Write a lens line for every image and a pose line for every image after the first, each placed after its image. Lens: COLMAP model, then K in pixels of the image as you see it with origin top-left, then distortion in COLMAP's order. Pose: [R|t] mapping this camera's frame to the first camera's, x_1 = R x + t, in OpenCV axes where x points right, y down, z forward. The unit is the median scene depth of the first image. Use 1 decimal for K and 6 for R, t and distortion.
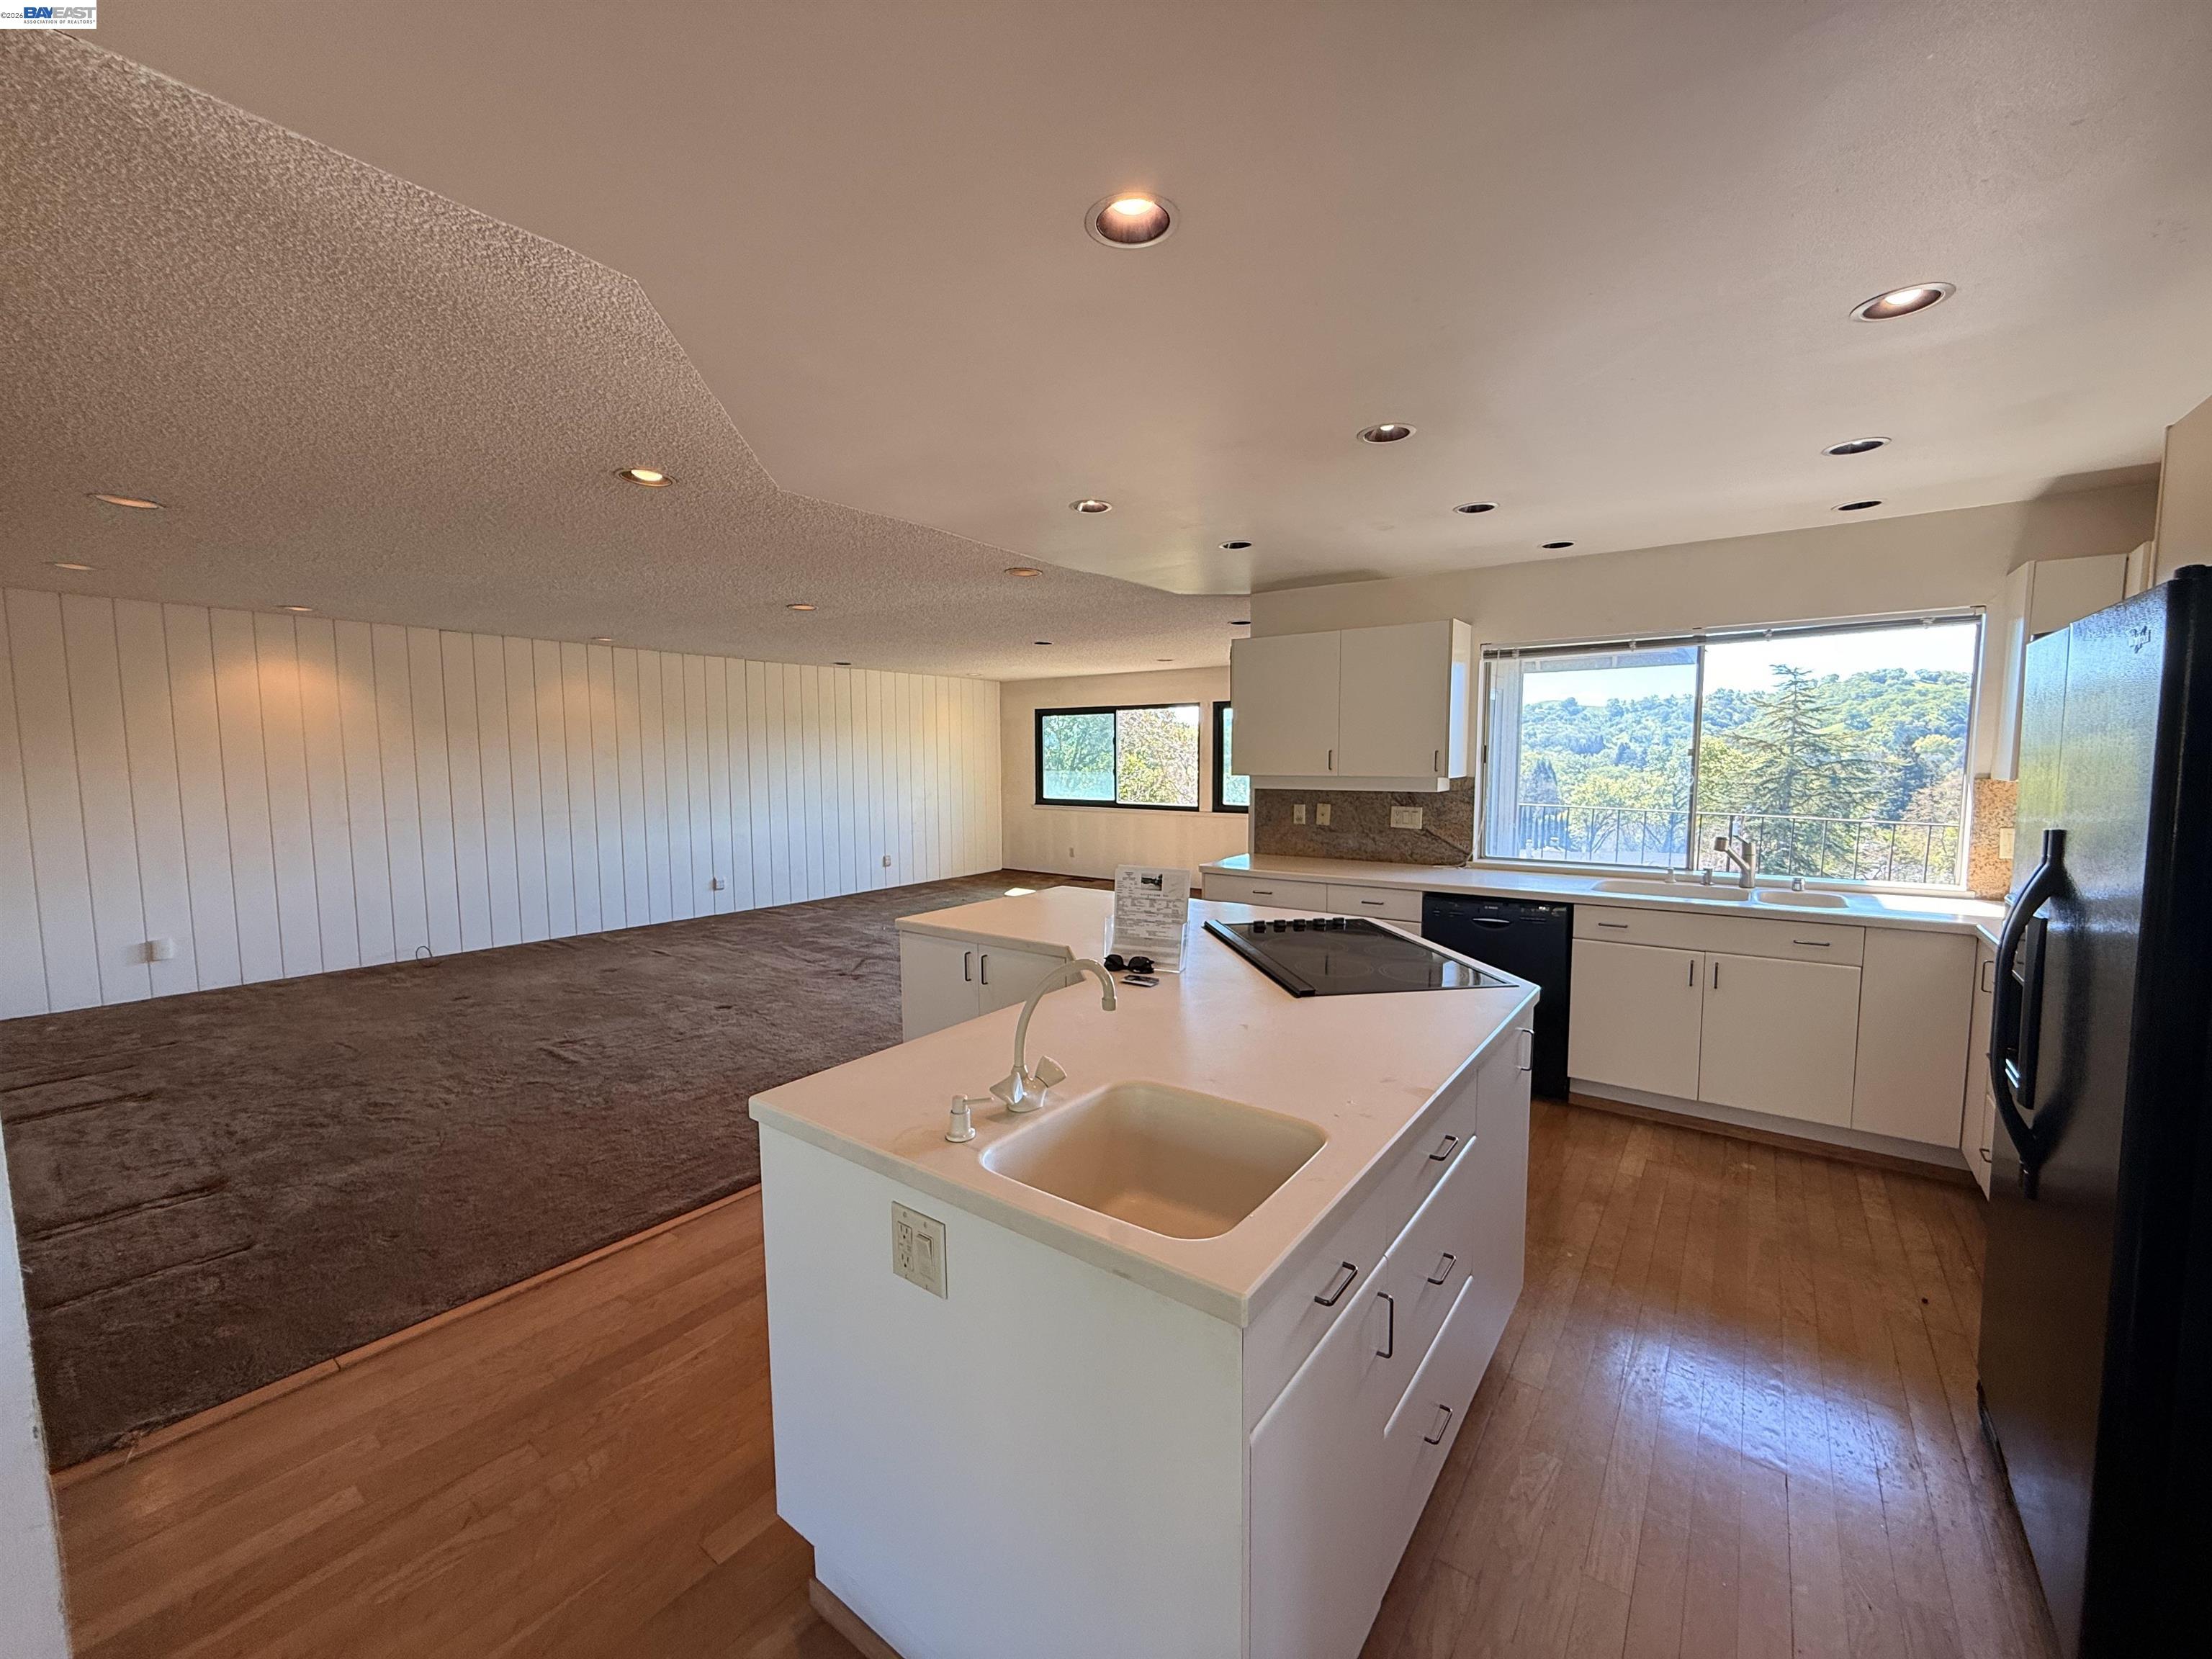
lens RADIAL K [[881.9, 0, 1091.3], [0, 881.9, 830.4], [0, 0, 1]] dist [0.000772, 0.000112]
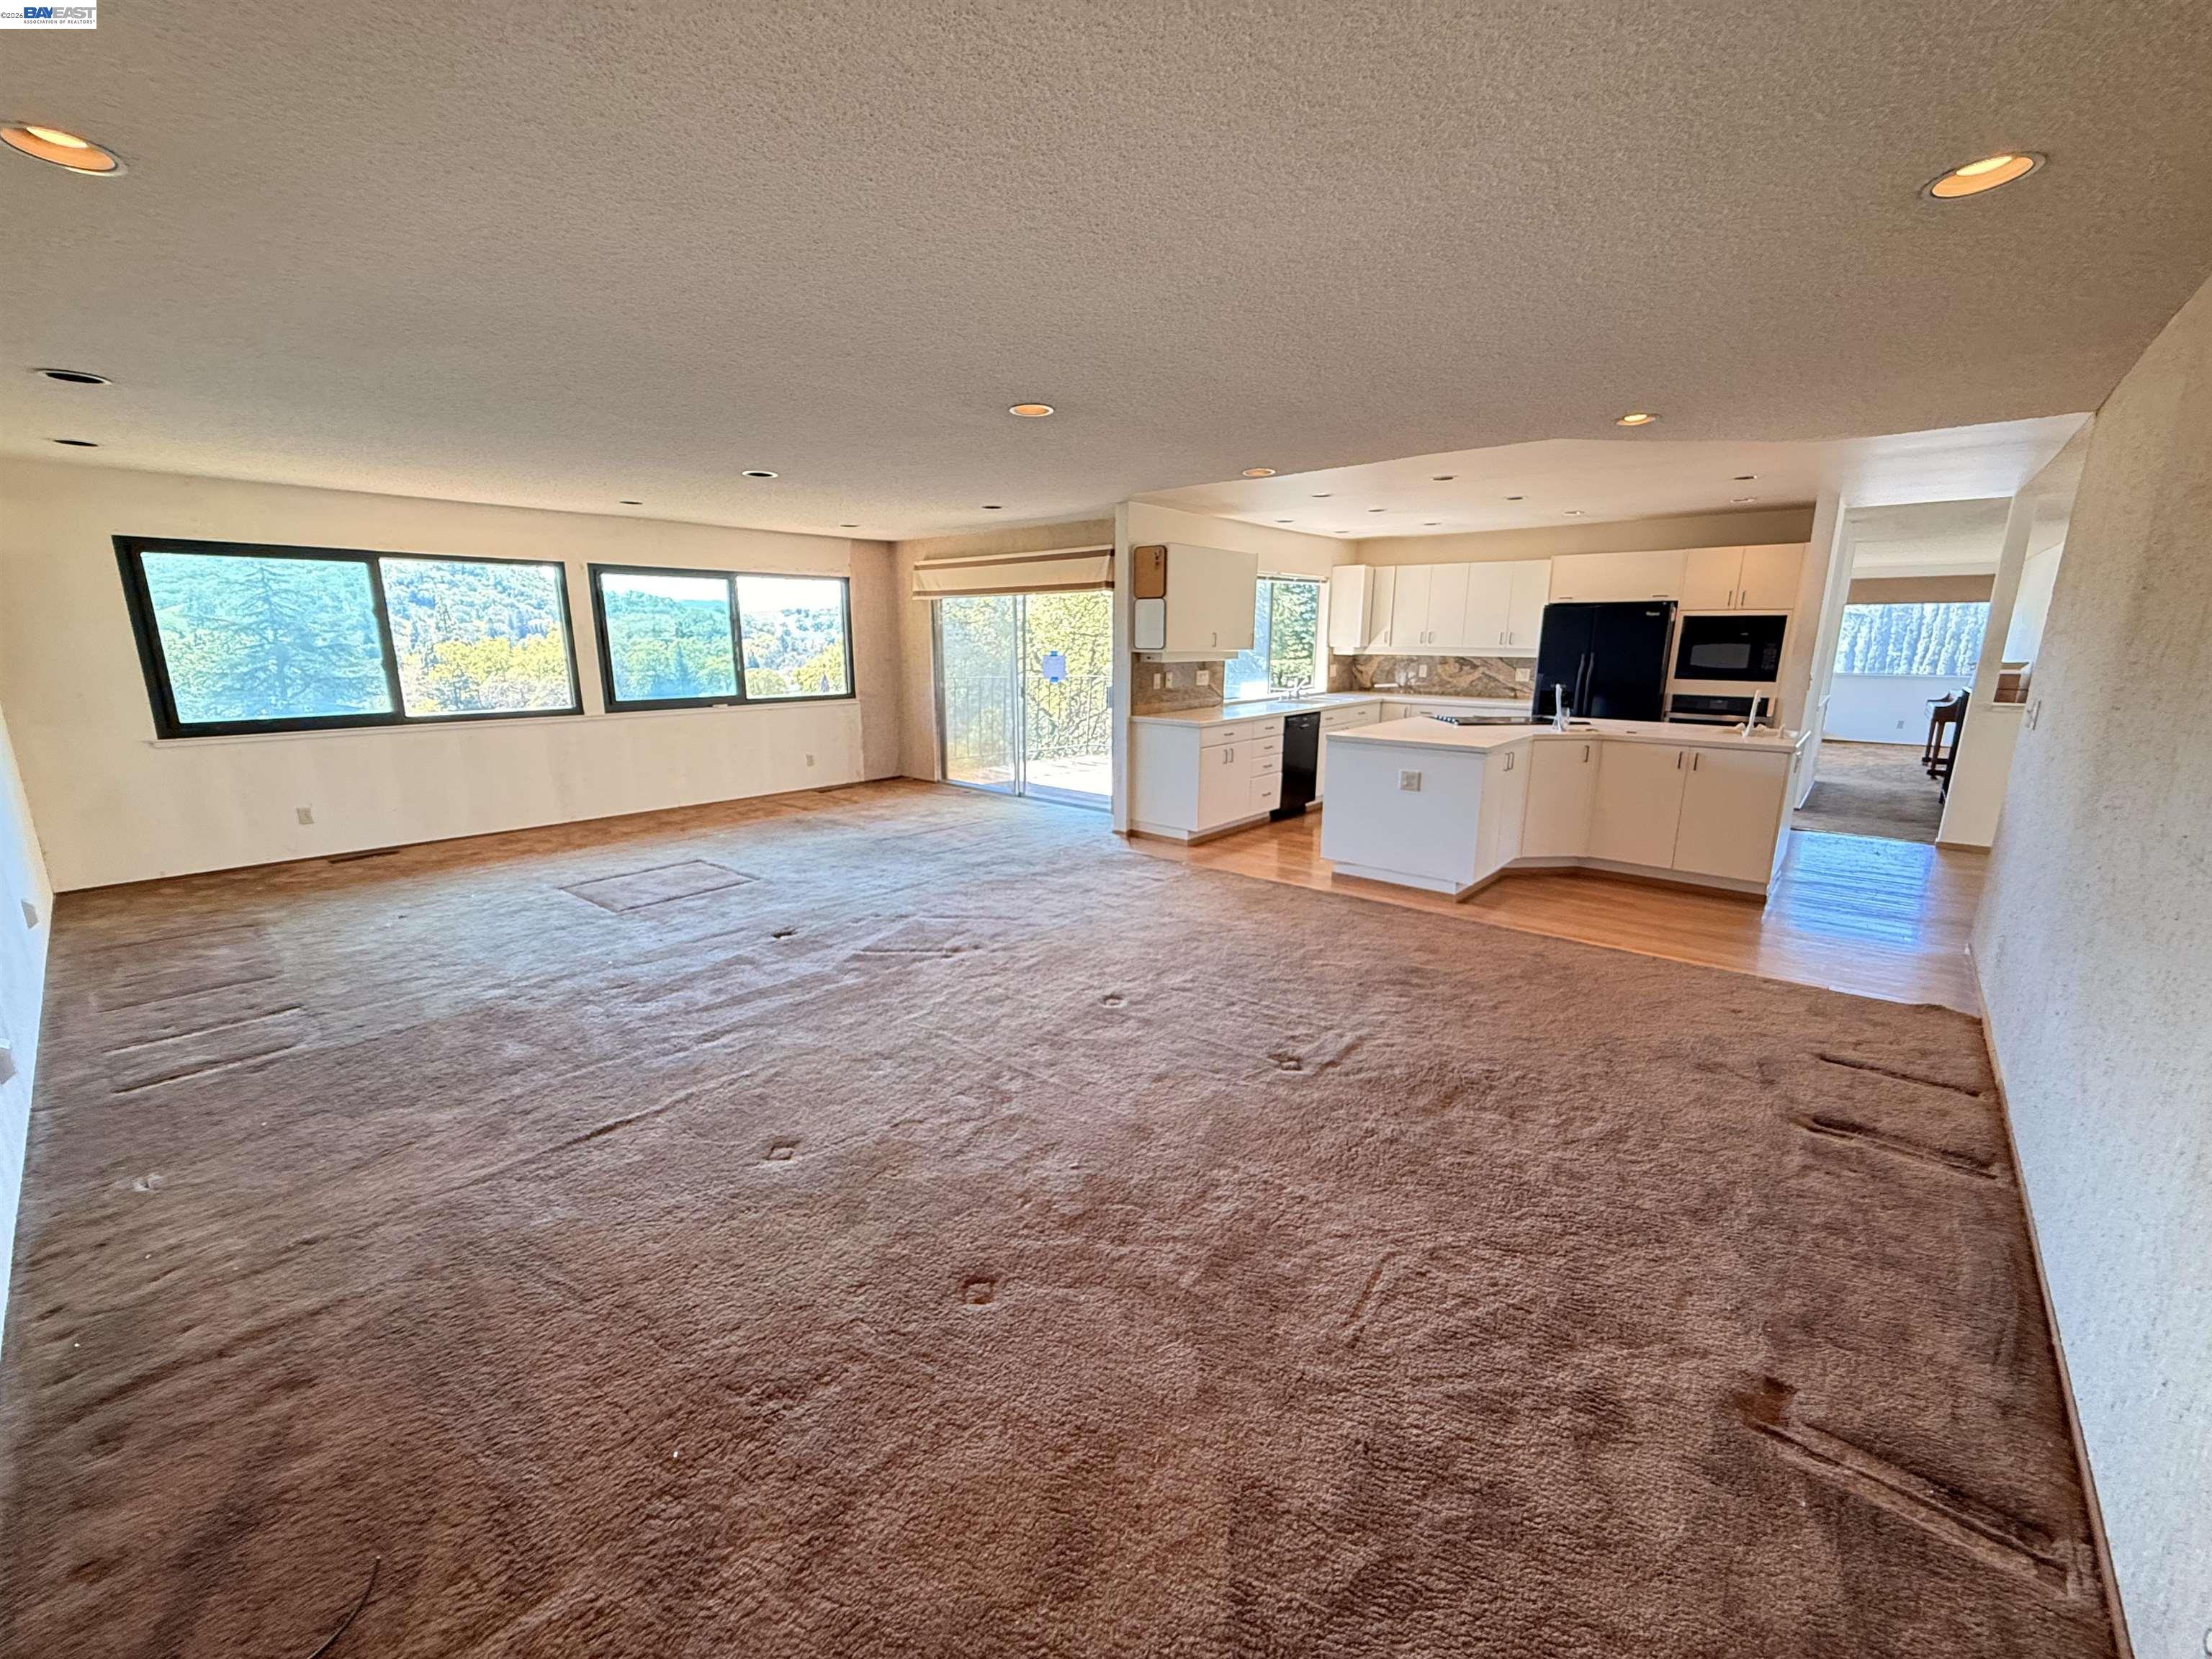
lens RADIAL K [[881.9, 0, 1088.2], [0, 881.9, 823.7], [0, 0, 1]] dist [0.000772, 0.000112]
pose [[0.076941, -0.202863, 0.976180, -1.509873], [0.084341, 0.976897, 0.196364, -0.106029], [-0.993462, 0.067223, 0.092273, 1.336534]]
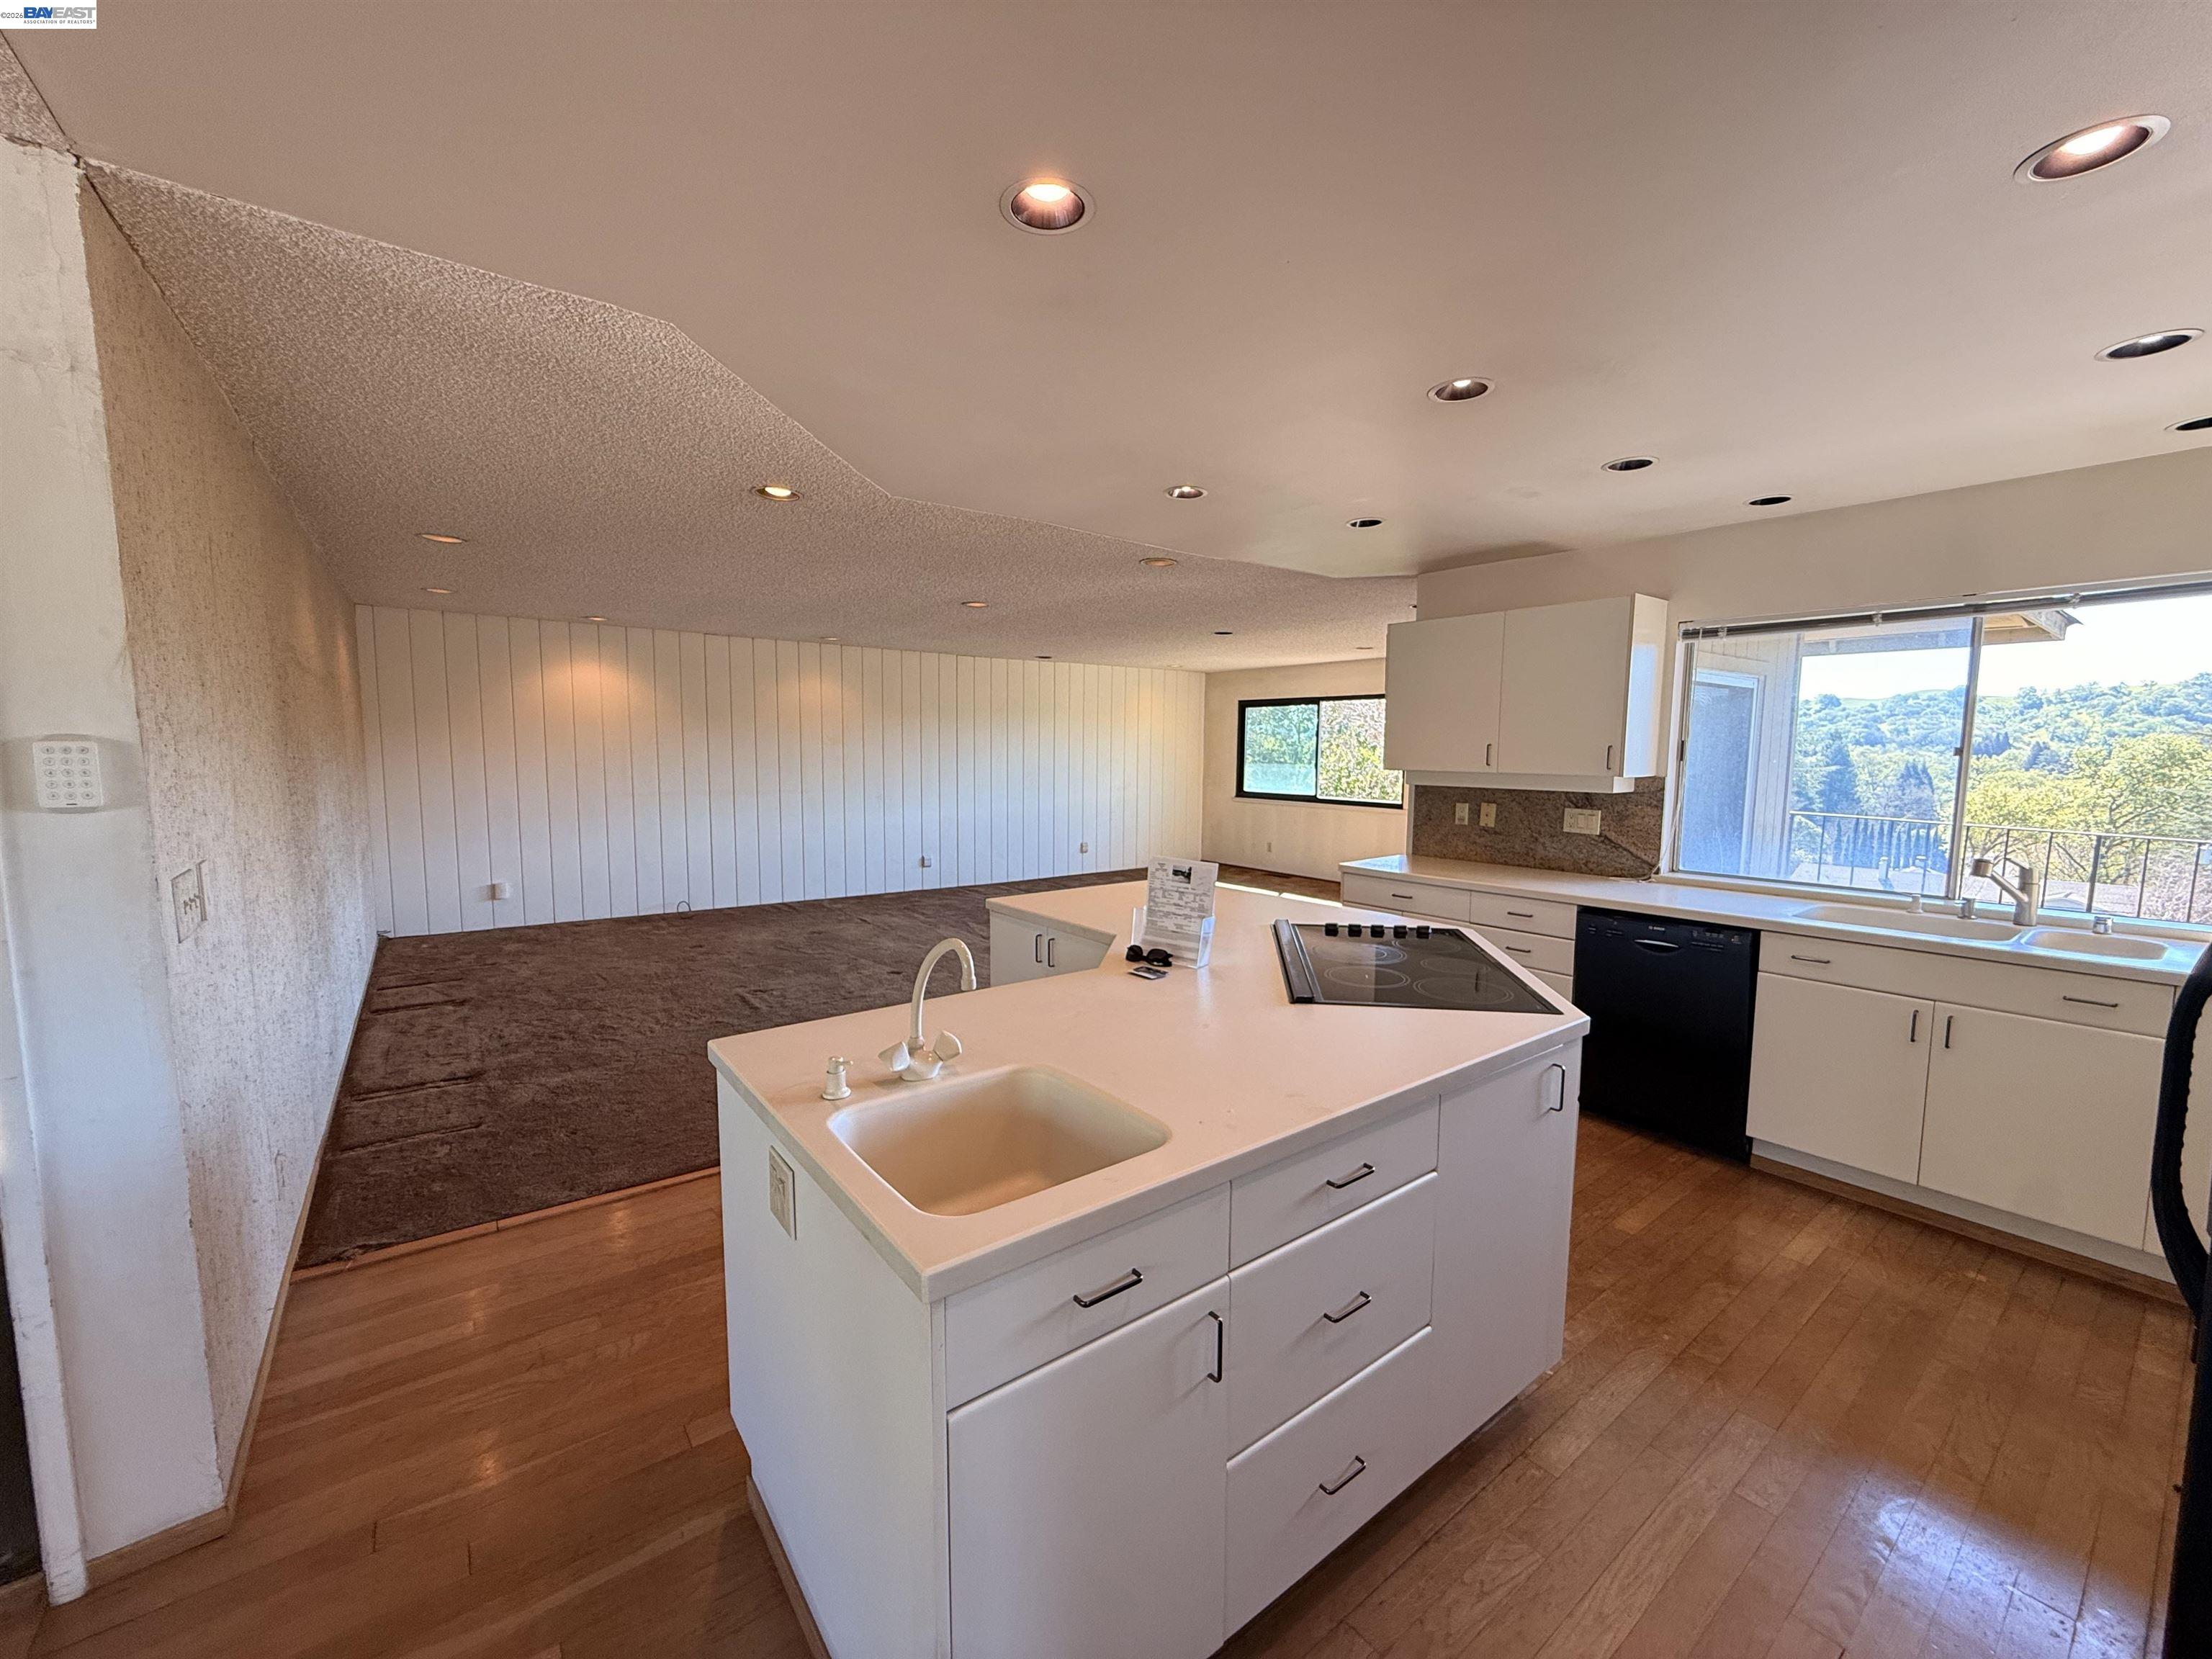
lens RADIAL K [[881.9, 0, 1091.0], [0, 881.9, 829.7], [0, 0, 1]] dist [0.000772, 0.000112]
pose [[0.960782, 0.038346, -0.274640, 0.159376], [-0.036141, 0.999261, 0.013085, -0.000115], [0.274939, -0.002646, 0.961458, 0.020189]]
